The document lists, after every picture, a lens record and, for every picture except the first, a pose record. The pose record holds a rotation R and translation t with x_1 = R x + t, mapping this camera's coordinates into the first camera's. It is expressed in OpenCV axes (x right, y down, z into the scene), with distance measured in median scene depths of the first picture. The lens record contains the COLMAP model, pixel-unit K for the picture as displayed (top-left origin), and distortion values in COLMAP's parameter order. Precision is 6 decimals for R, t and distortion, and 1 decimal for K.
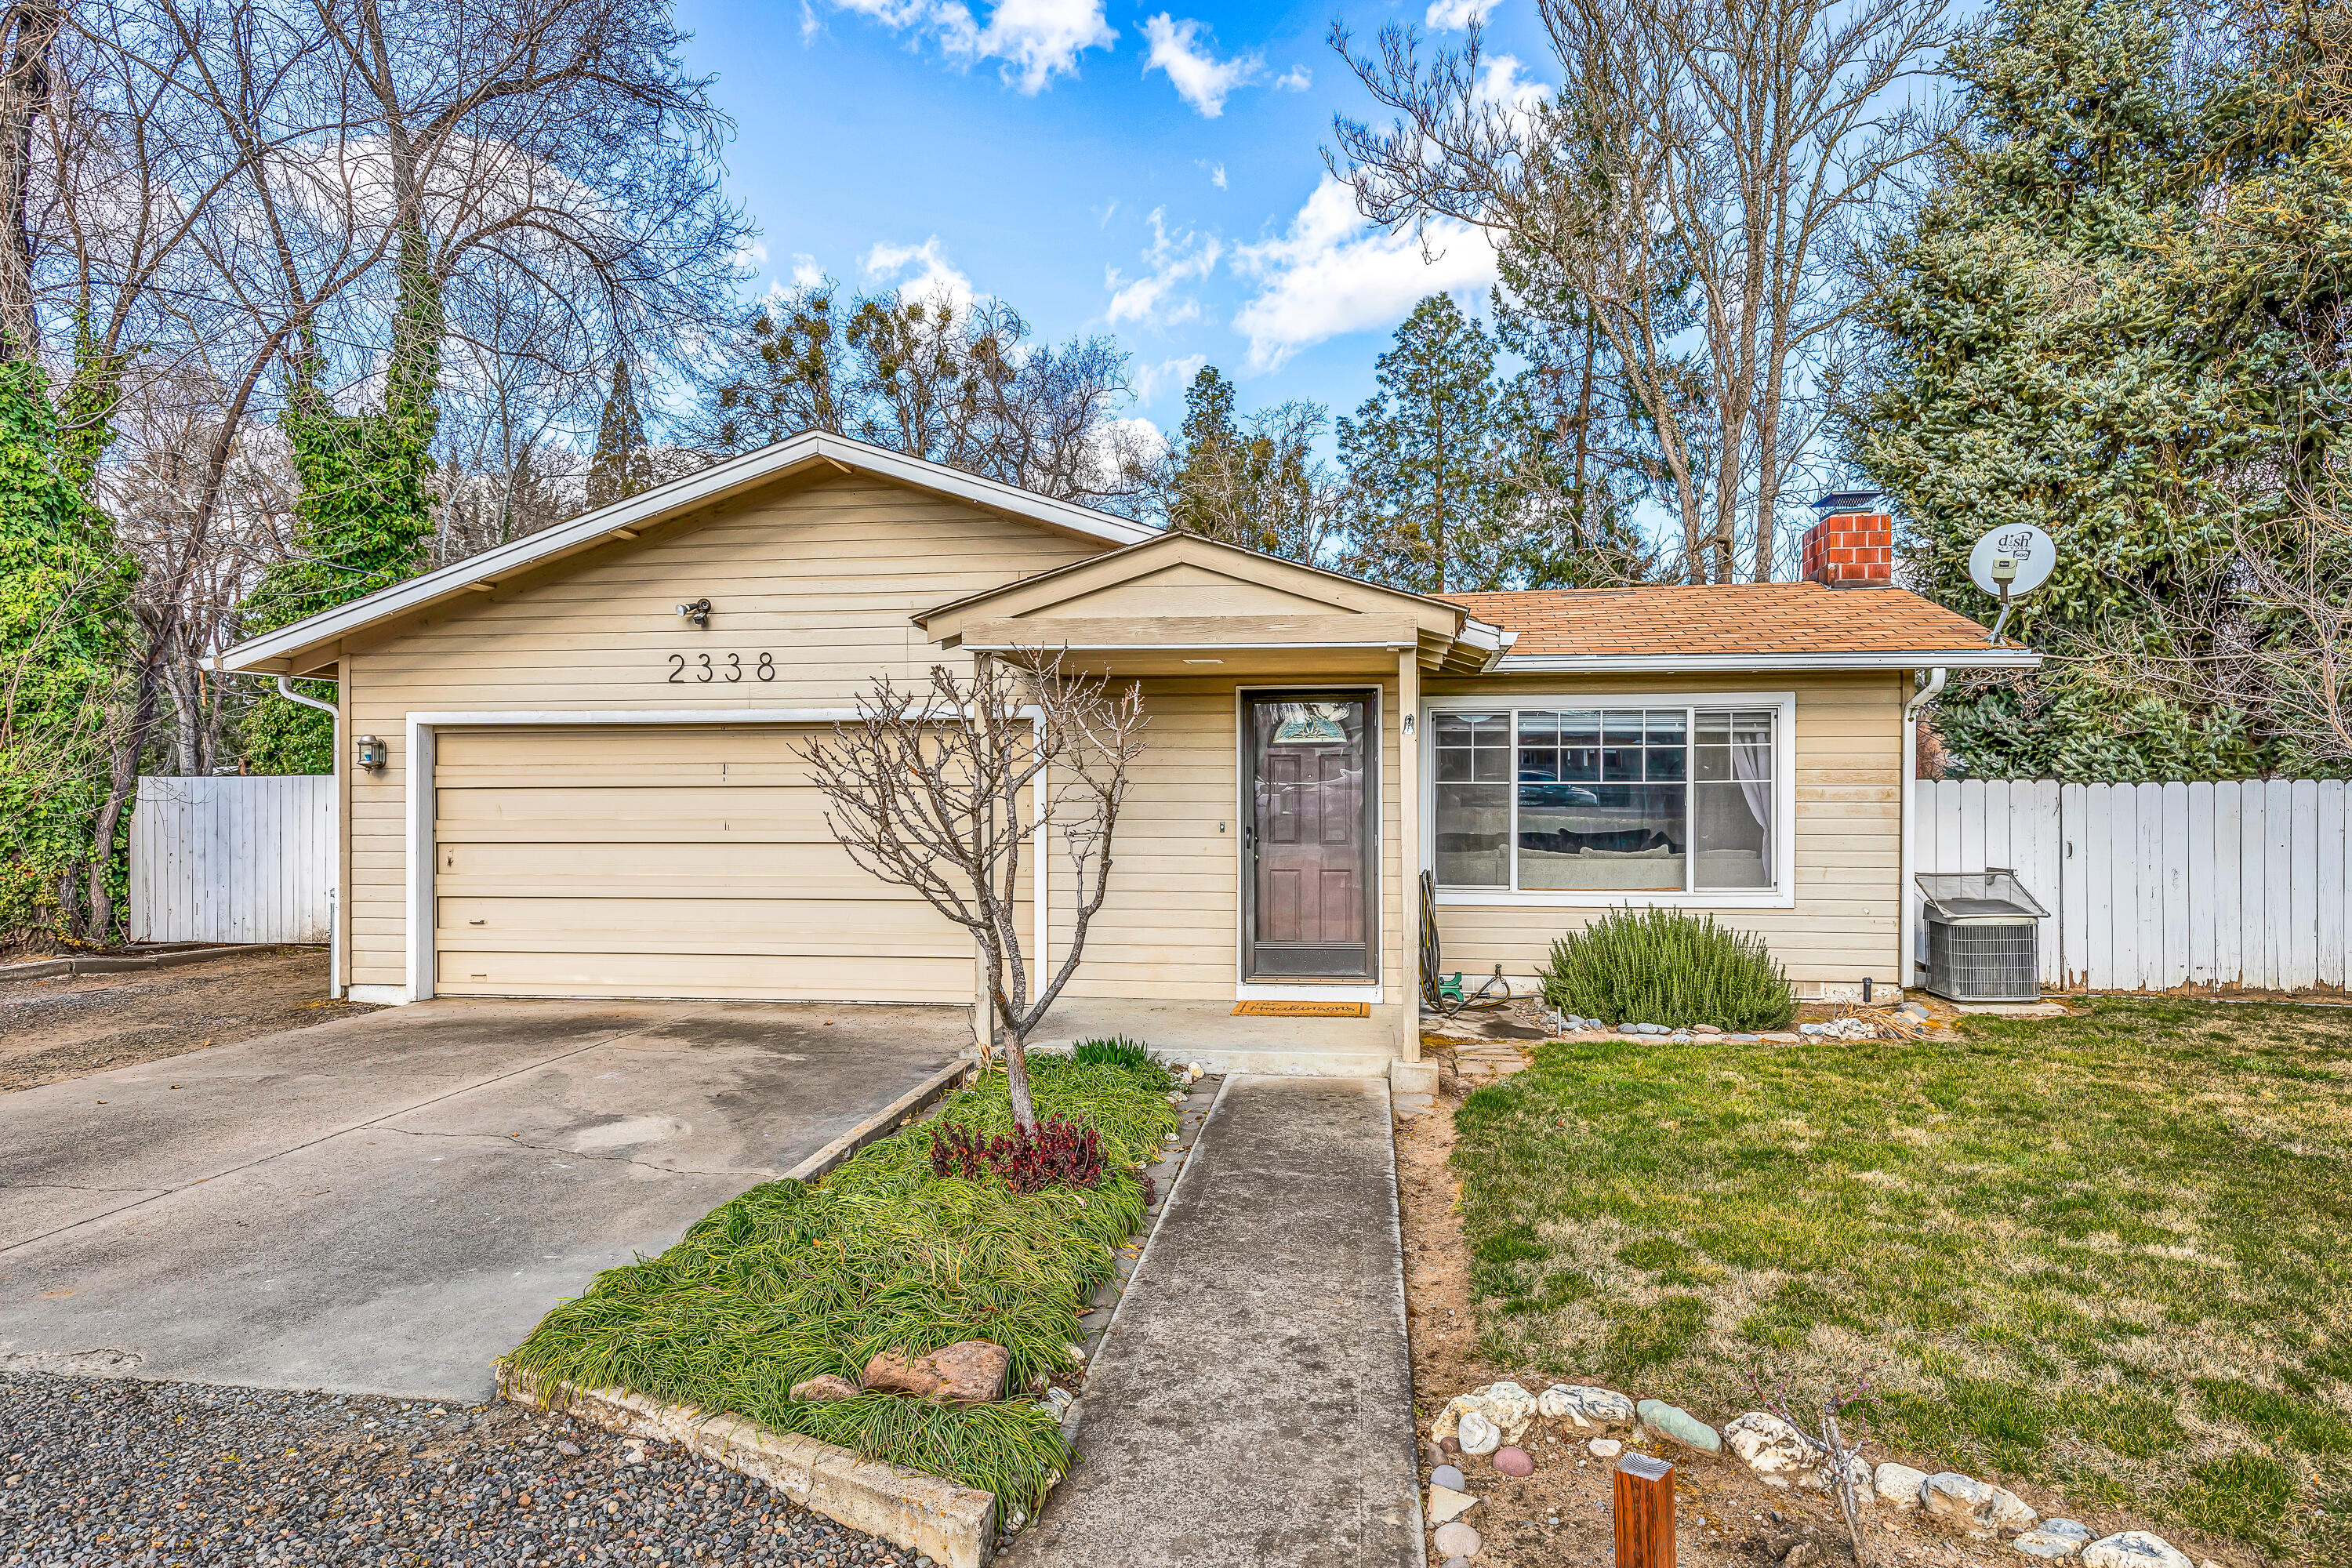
lens RADIAL K [[1313.5, 0, 1174.2], [0, 1313.5, 821.9], [0, 0, 1]] dist [0.002399, 0.000131]
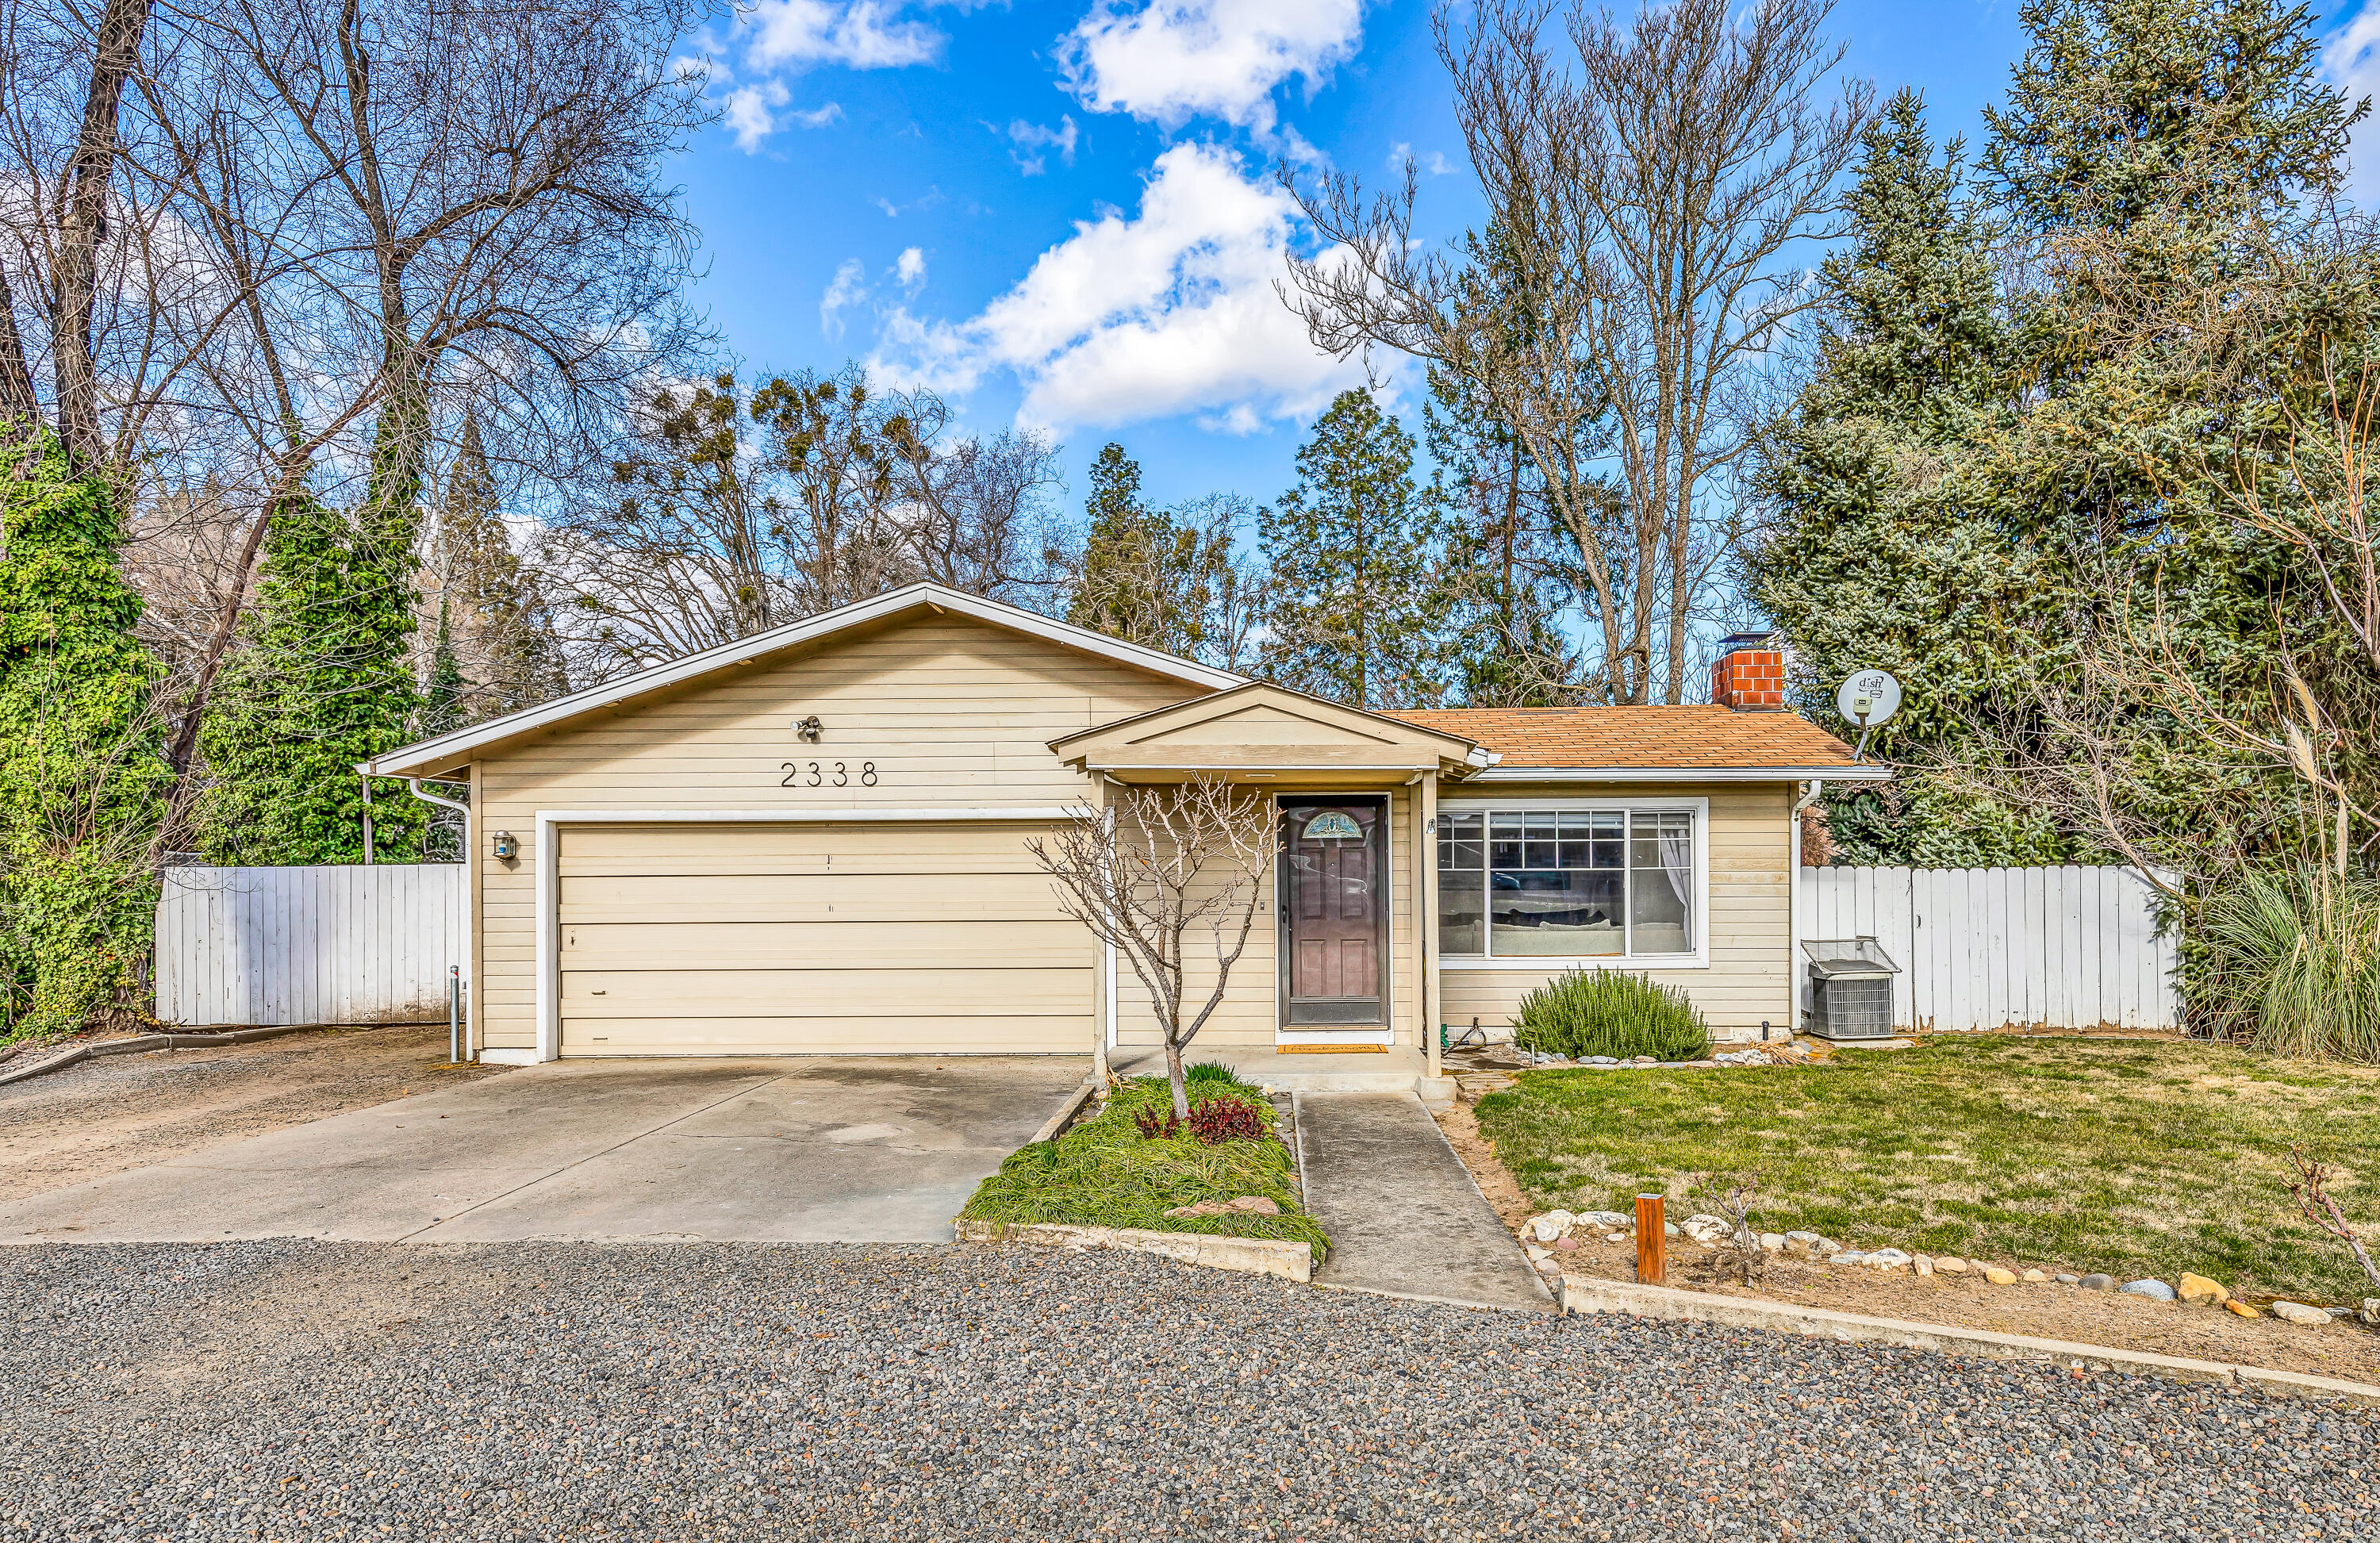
lens RADIAL K [[1369.0, 0, 1164.8], [0, 1369.0, 889.6], [0, 0, 1]] dist [0.002738, -0.000321]
pose [[0.997784, -0.003283, 0.066458, -0.114216], [0.004367, 0.999860, -0.016163, 0.007479], [-0.066396, 0.016418, 0.997658, -0.232334]]
